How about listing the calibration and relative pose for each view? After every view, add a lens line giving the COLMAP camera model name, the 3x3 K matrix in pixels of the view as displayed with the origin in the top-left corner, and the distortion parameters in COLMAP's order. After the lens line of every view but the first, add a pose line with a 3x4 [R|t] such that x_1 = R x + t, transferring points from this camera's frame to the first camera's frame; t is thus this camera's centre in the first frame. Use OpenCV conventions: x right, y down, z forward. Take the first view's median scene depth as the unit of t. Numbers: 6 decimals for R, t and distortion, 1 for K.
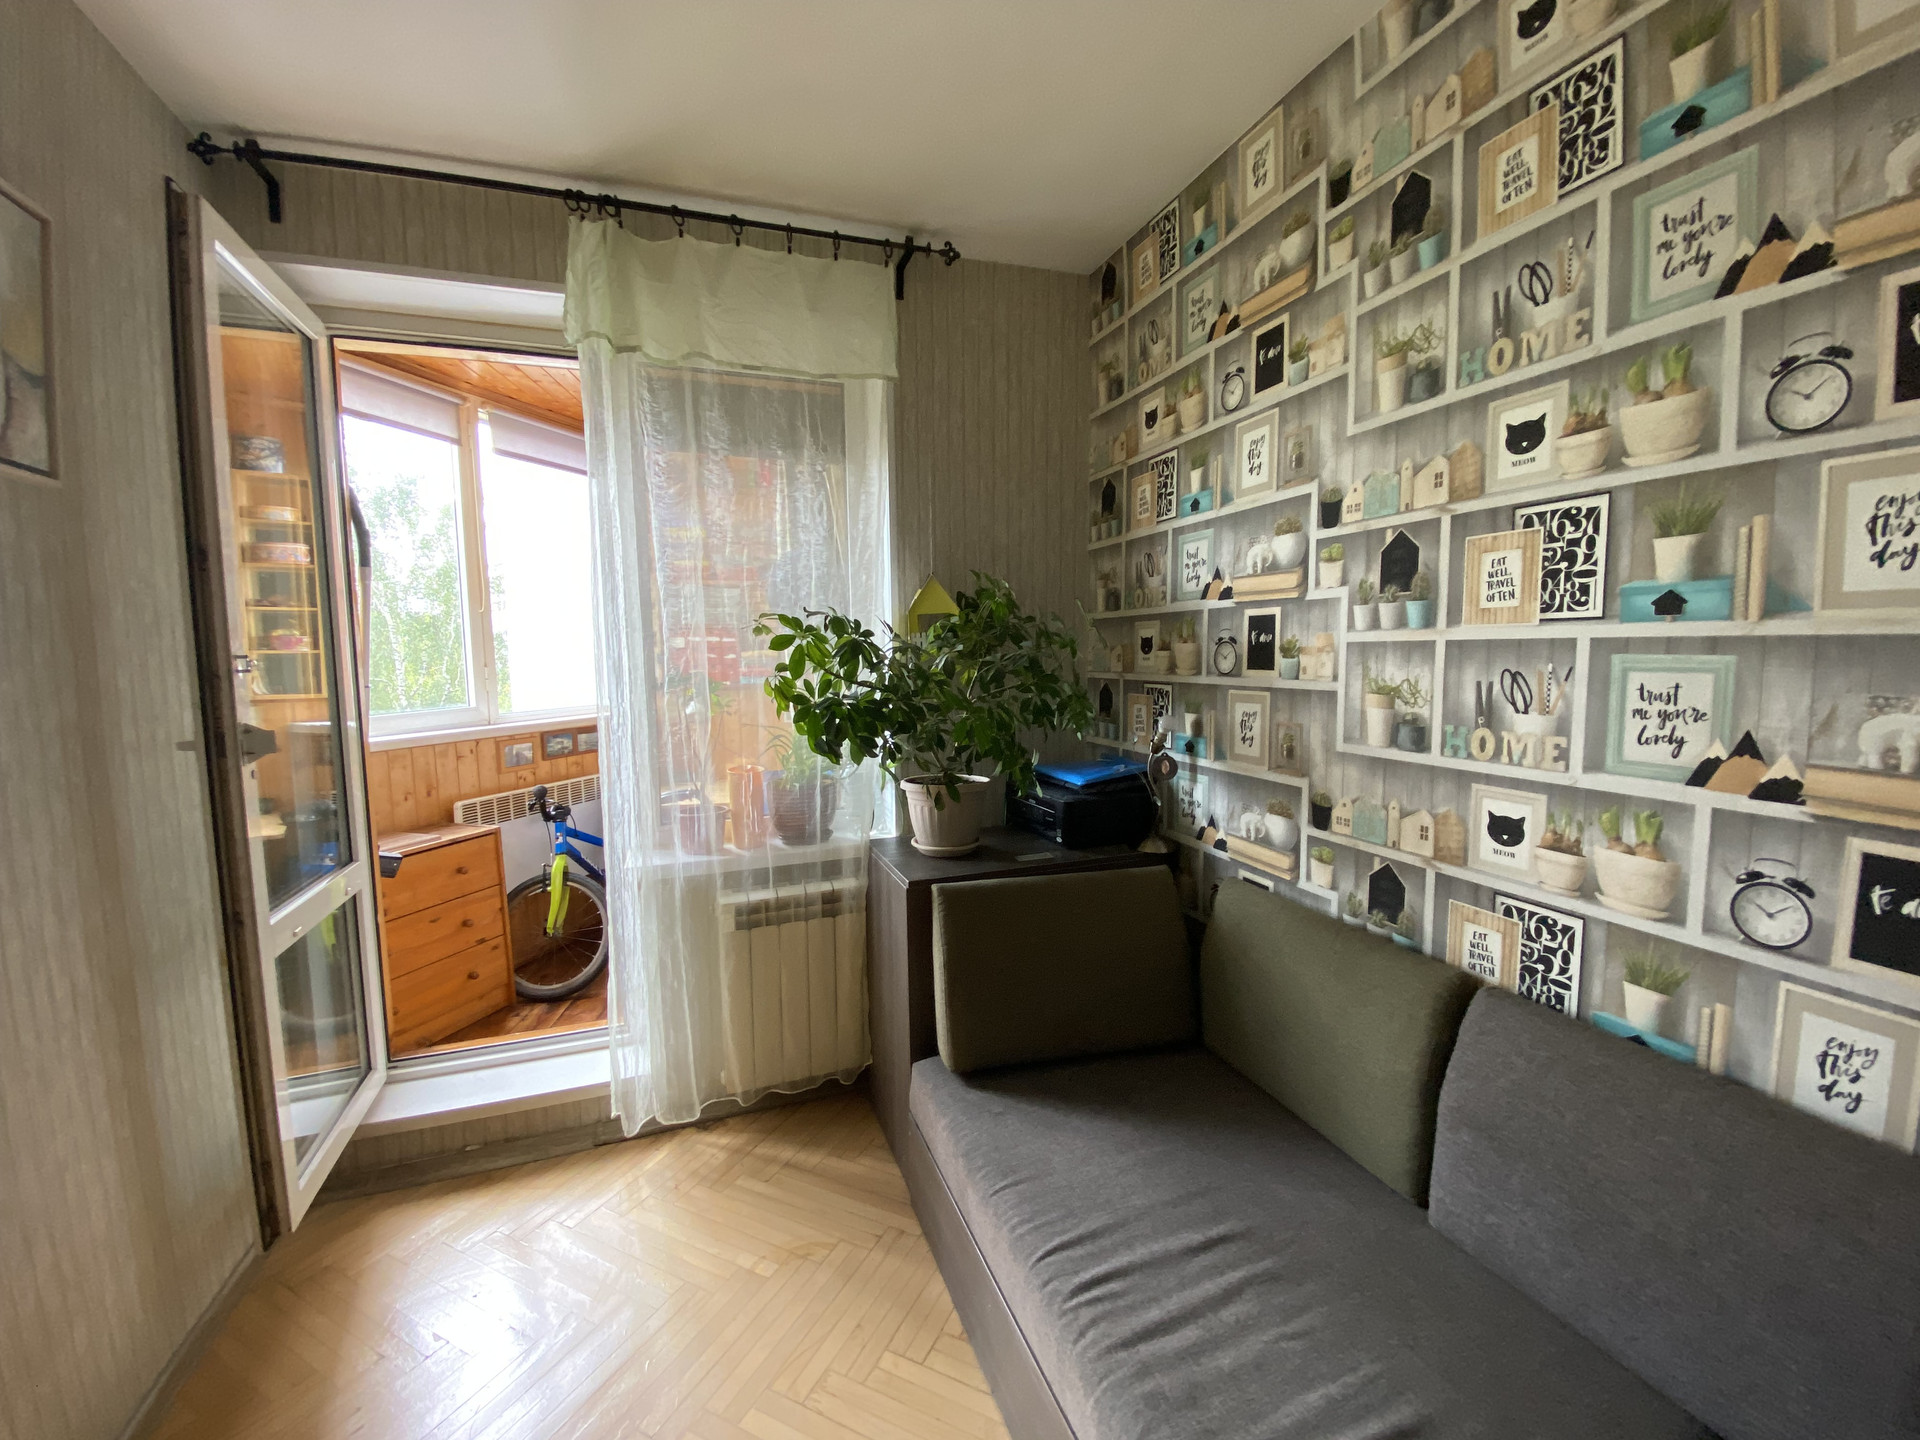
lens RADIAL K [[769.5, 0, 952.6], [0, 769.5, 721.5], [0, 0, 1]] dist [0.020459, -0.030187]
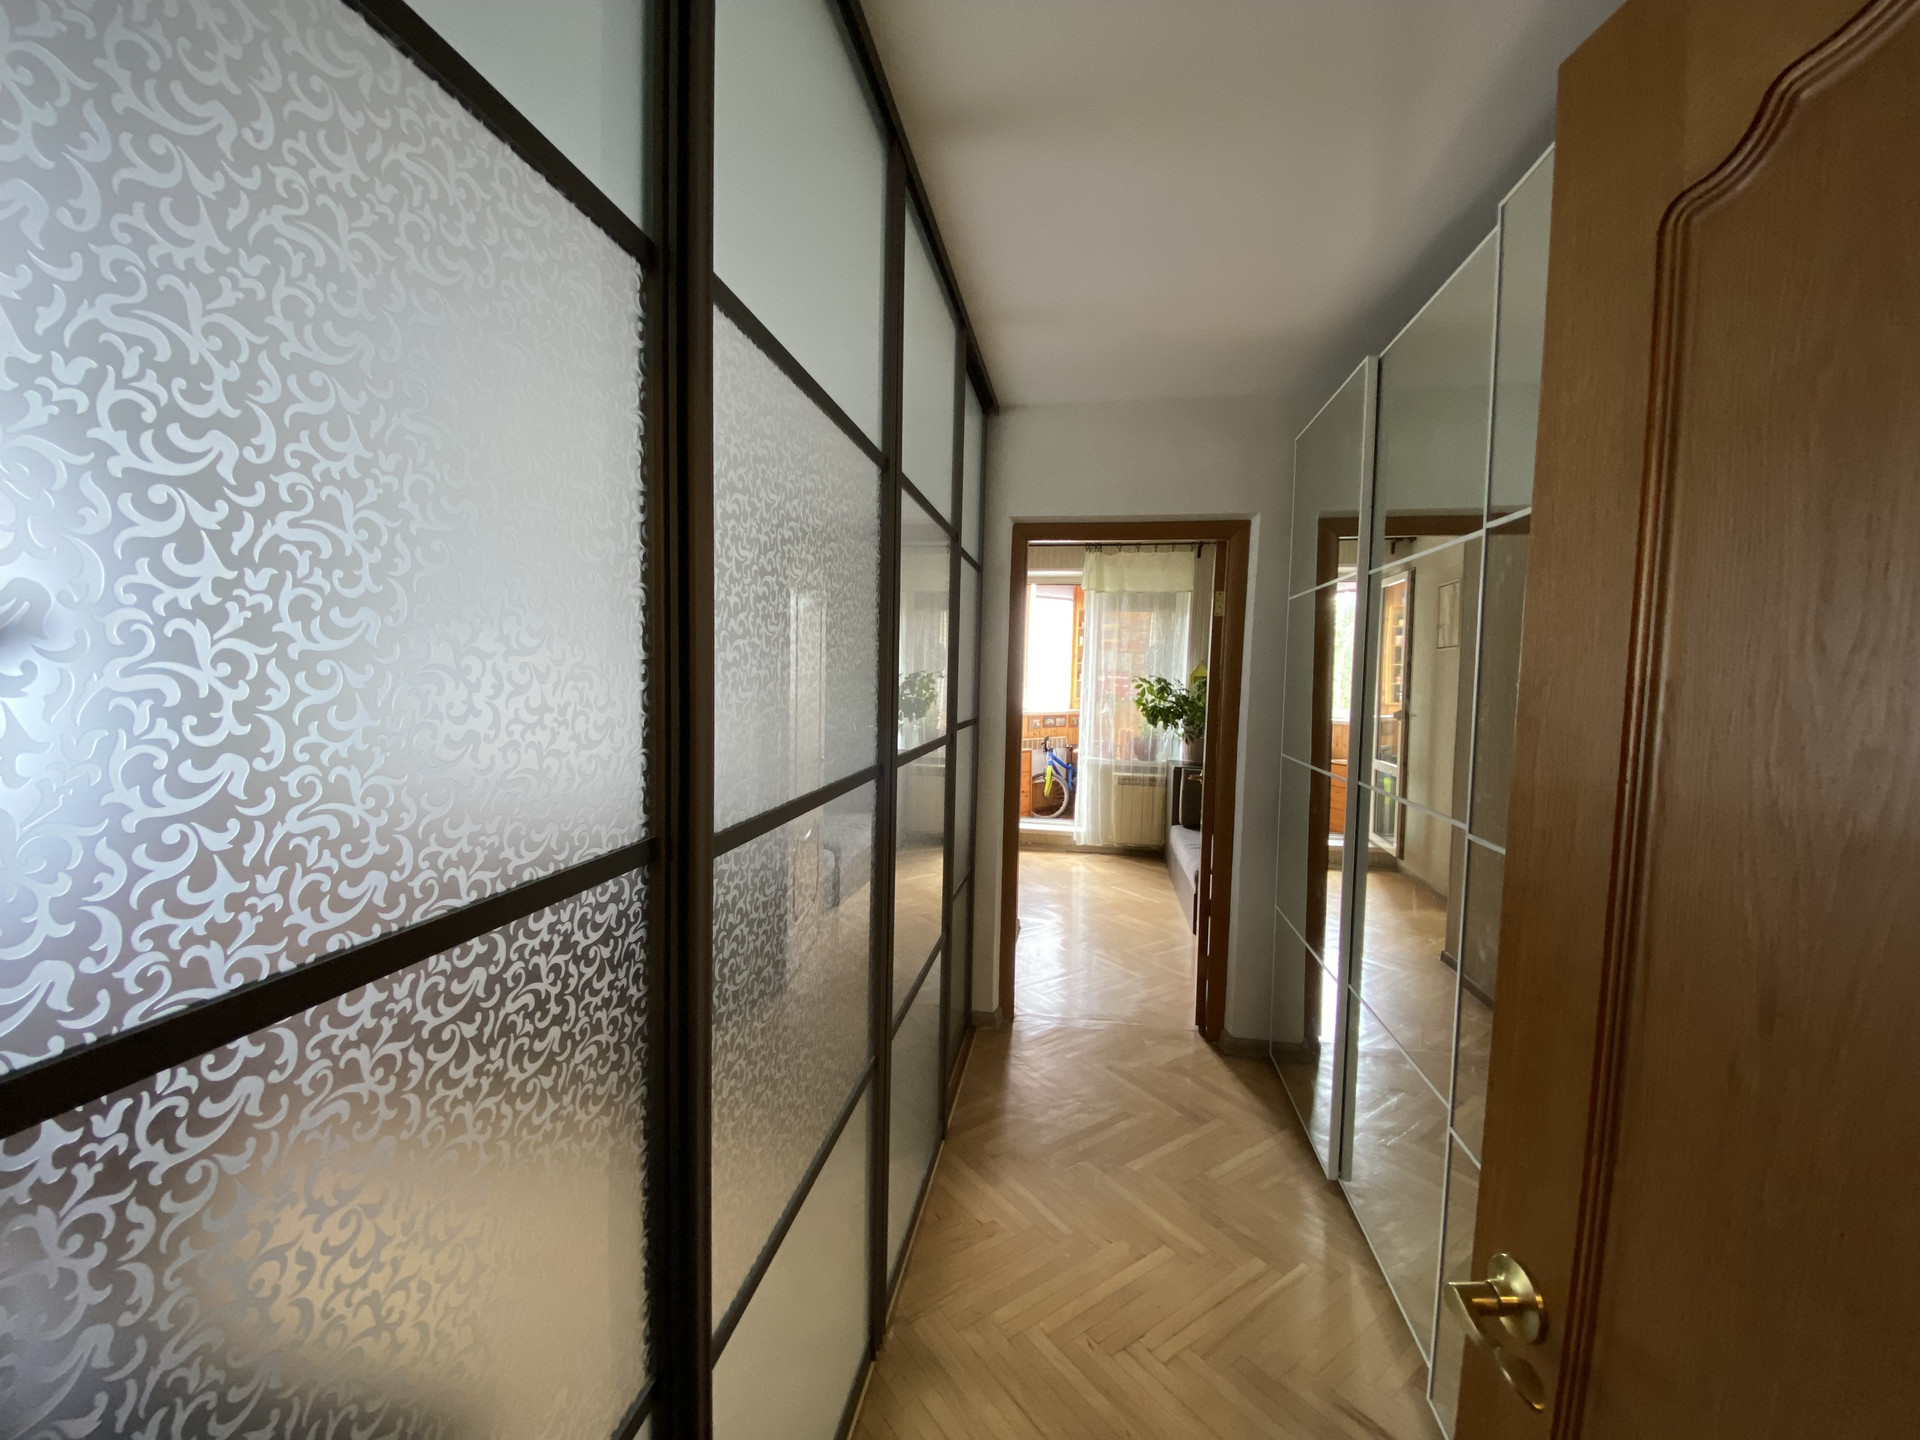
lens RADIAL K [[769.3, 0, 965.3], [0, 769.3, 720.4], [0, 0, 1]] dist [0.012197, -0.021877]
pose [[0.877008, 0.072355, -0.474997, 0.549222], [-0.087043, 0.996164, -0.008968, 0.106192], [0.472526, 0.049210, 0.879942, -1.749778]]
